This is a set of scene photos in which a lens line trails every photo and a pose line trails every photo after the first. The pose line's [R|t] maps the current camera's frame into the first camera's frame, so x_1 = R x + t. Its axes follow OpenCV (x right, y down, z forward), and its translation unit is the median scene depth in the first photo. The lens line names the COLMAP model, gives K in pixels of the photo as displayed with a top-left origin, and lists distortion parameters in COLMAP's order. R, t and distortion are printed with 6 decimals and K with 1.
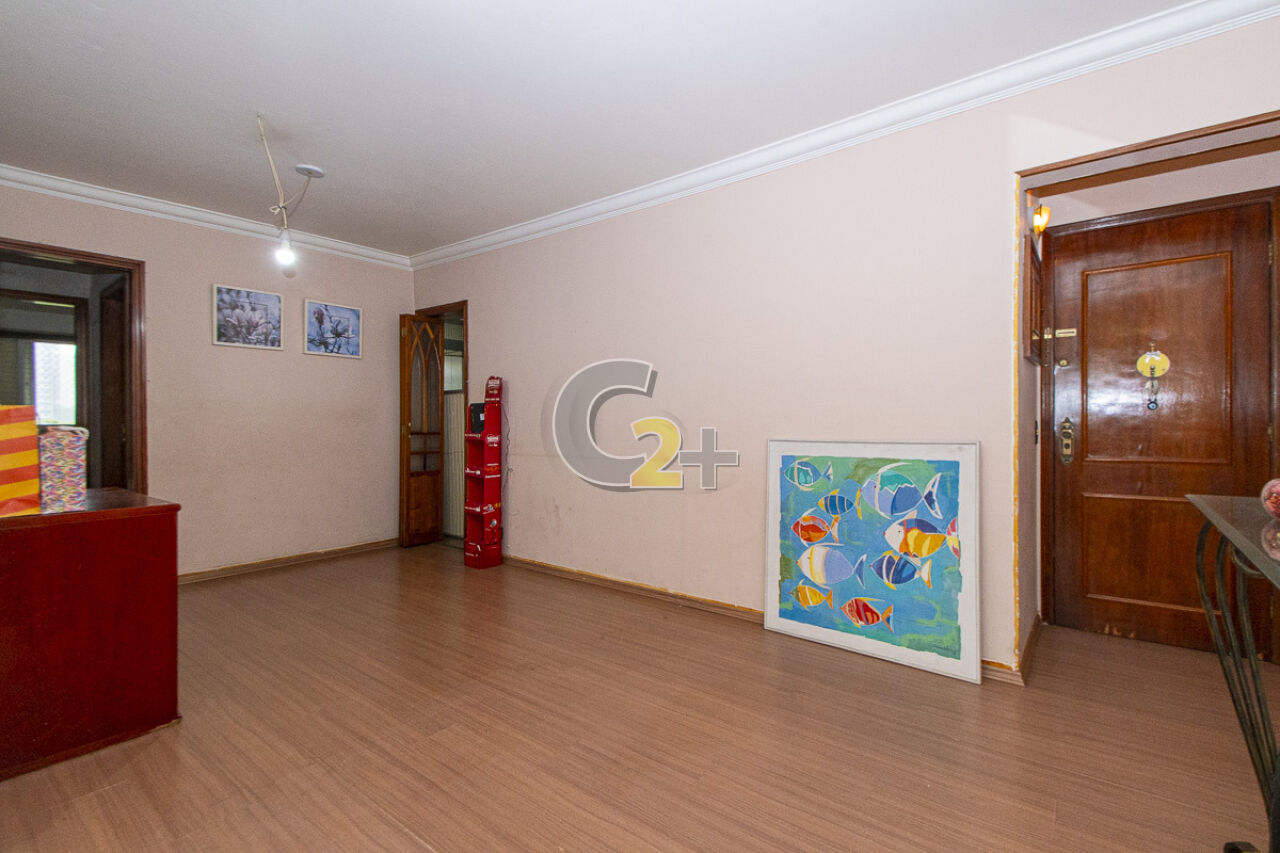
lens RADIAL K [[581.1, 0, 643.6], [0, 581.1, 427.4], [0, 0, 1]] dist [0.021201, -0.000231]
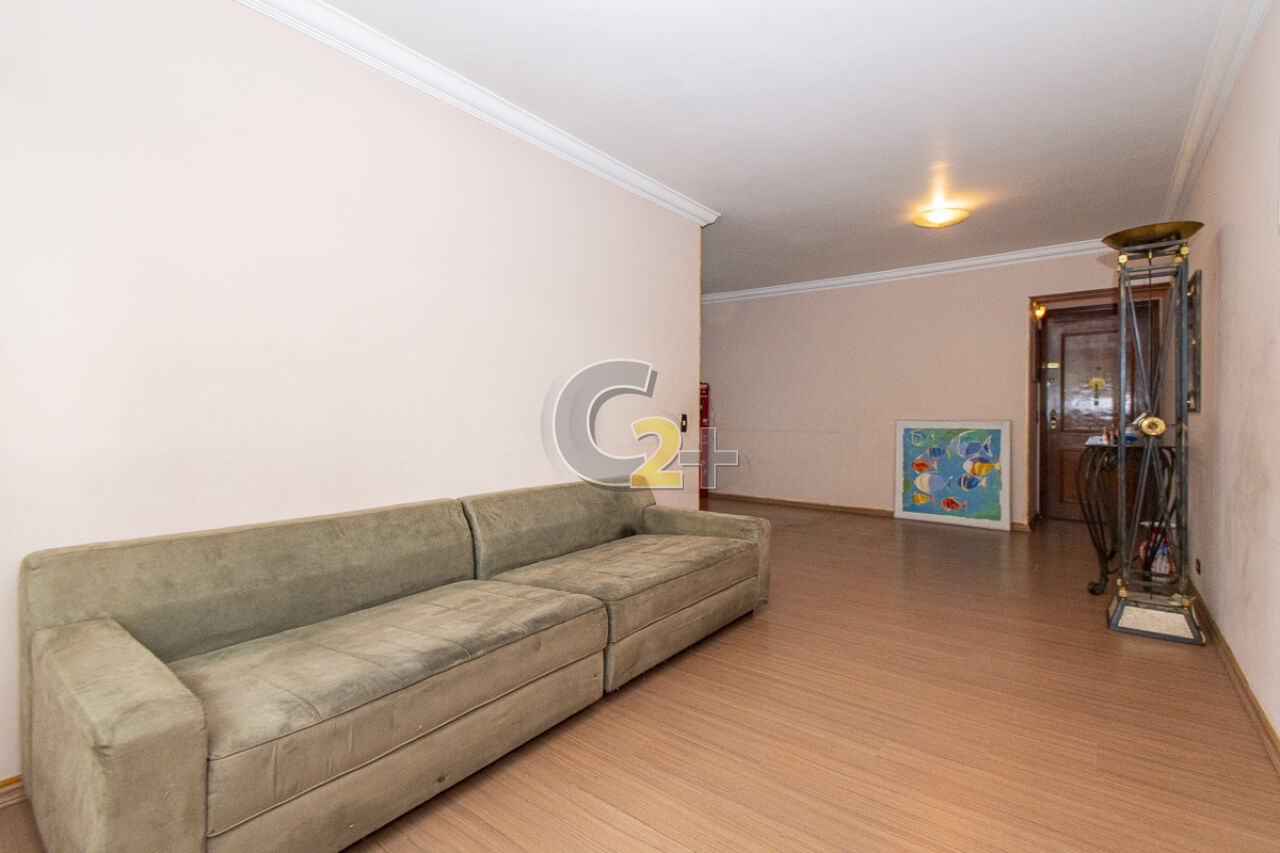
lens RADIAL K [[576.1, 0, 637.7], [0, 576.1, 416.3], [0, 0, 1]] dist [0.022225, 0.000107]
pose [[0.999892, 0.007141, -0.012833, -0.686638], [-0.007168, 0.999972, -0.002086, 0.020757], [0.012818, 0.002177, 0.999915, -1.031150]]
